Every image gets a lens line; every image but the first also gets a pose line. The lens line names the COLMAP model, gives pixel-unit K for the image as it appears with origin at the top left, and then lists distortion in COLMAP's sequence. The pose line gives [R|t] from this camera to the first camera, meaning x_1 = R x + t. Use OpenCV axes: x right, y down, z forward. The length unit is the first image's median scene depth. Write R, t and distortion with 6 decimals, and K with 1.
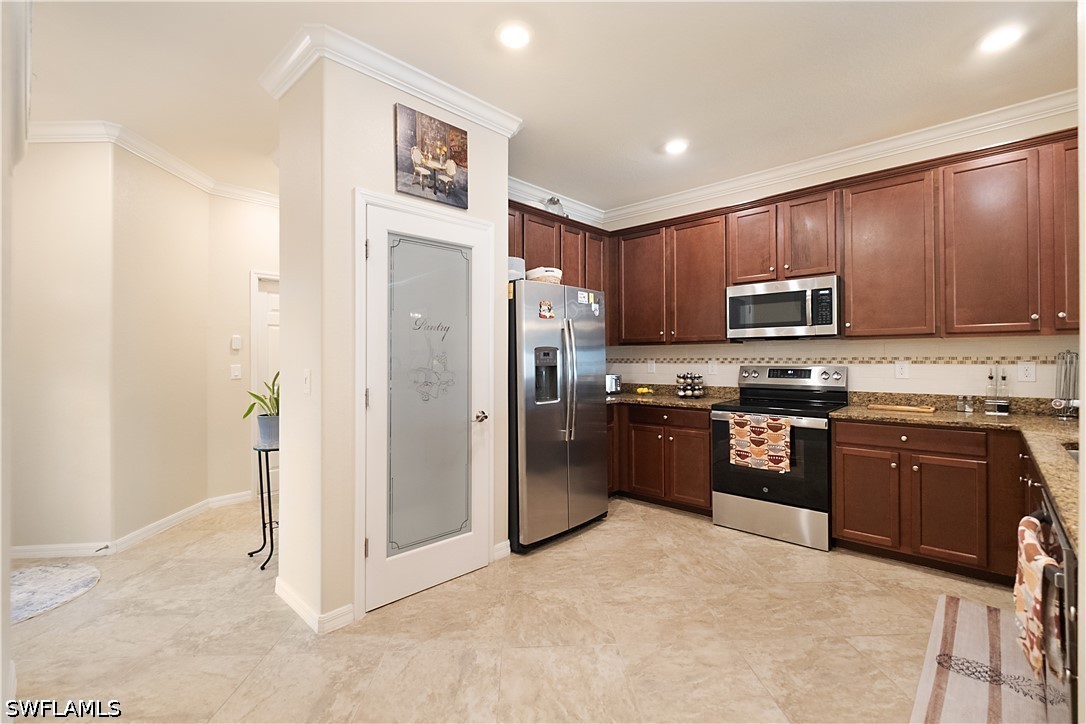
lens RADIAL K [[474.4, 0, 541.1], [0, 474.4, 350.0], [0, 0, 1]] dist [0.002752, -0.005116]
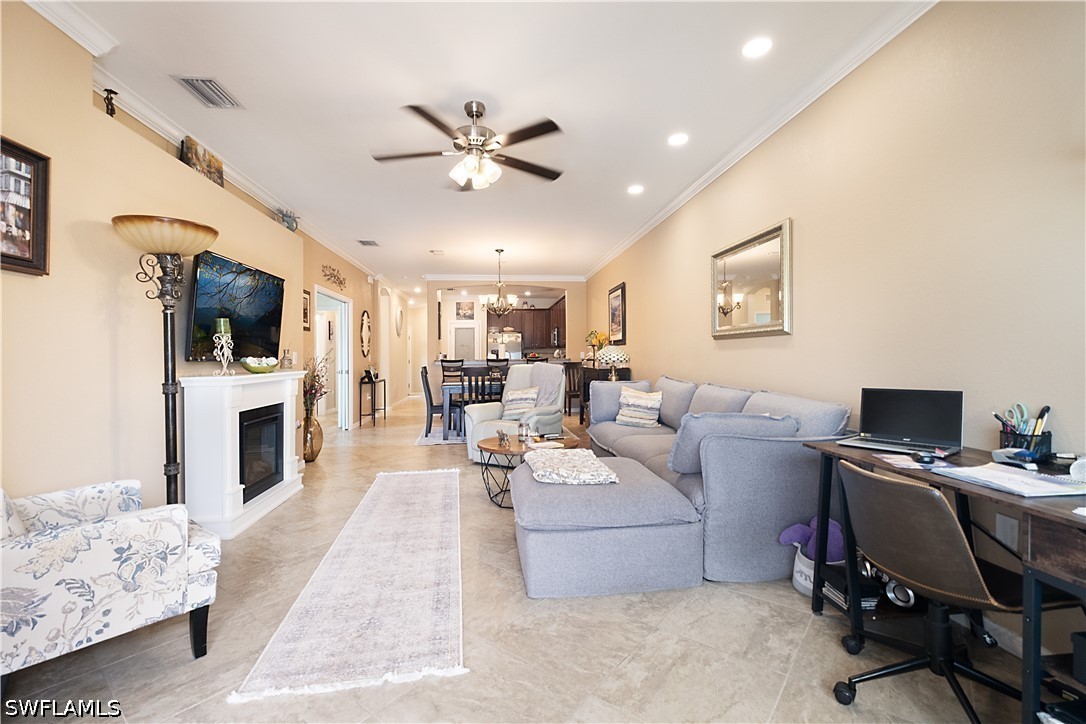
lens RADIAL K [[474.4, 0, 540.2], [0, 474.4, 355.7], [0, 0, 1]] dist [0.002752, -0.005116]
pose [[0.755461, 0.007793, -0.655147, 3.042220], [0.002702, 0.999884, 0.015010, -0.015609], [0.655188, -0.013110, 0.755352, -1.854620]]
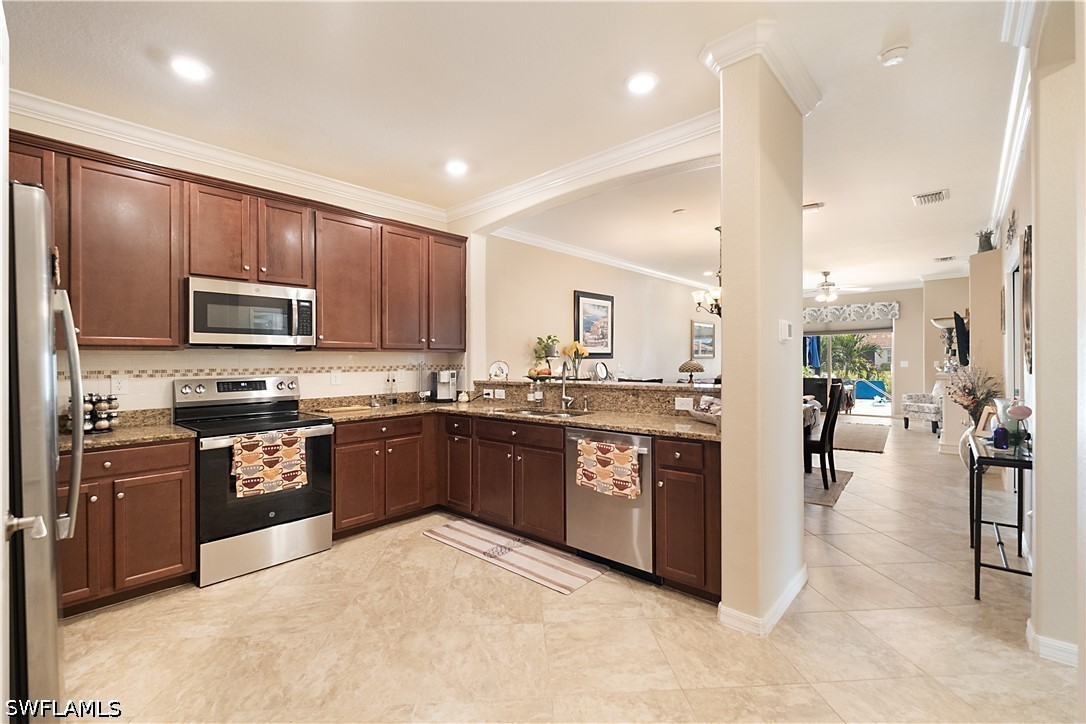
lens RADIAL K [[474.4, 0, 541.3], [0, 474.4, 365.0], [0, 0, 1]] dist [0.002752, -0.005116]
pose [[-0.024717, 0.001448, 0.999693, -0.483407], [-0.000775, 0.999999, -0.001467, 0.012767], [-0.999694, -0.000811, -0.024716, 0.559793]]
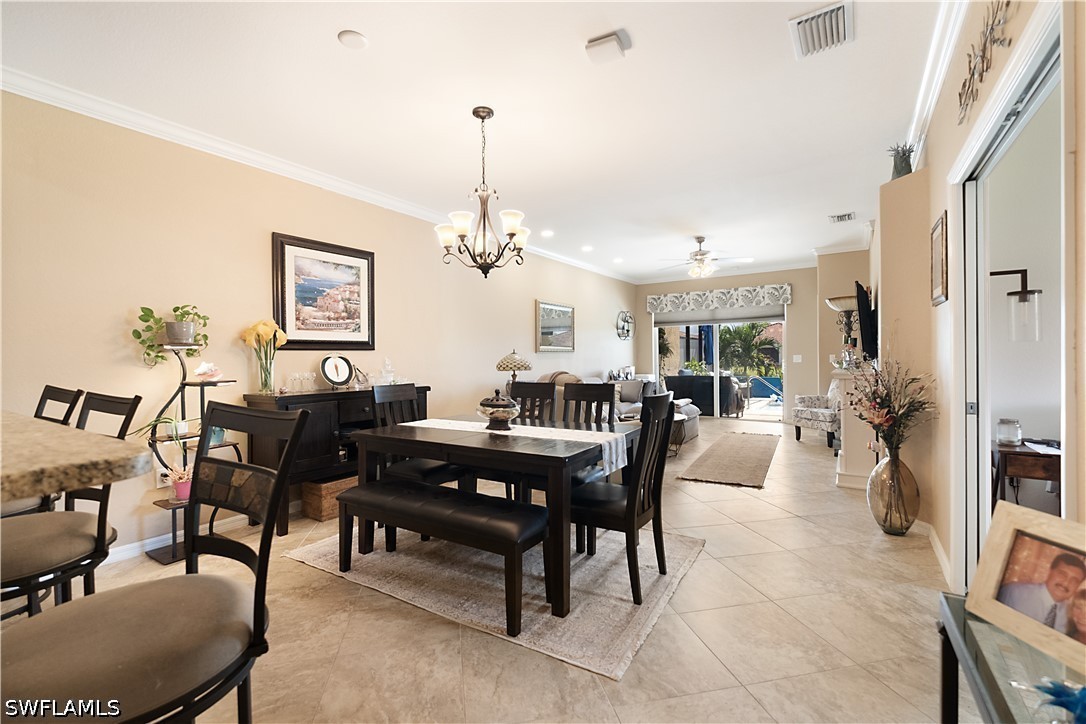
lens RADIAL K [[474.4, 0, 538.4], [0, 474.4, 361.3], [0, 0, 1]] dist [0.002752, -0.005116]
pose [[-0.164586, 0.003085, 0.986358, 0.288353], [0.003040, 0.999992, -0.002621, 0.016884], [-0.986358, 0.002567, -0.164594, -0.114410]]
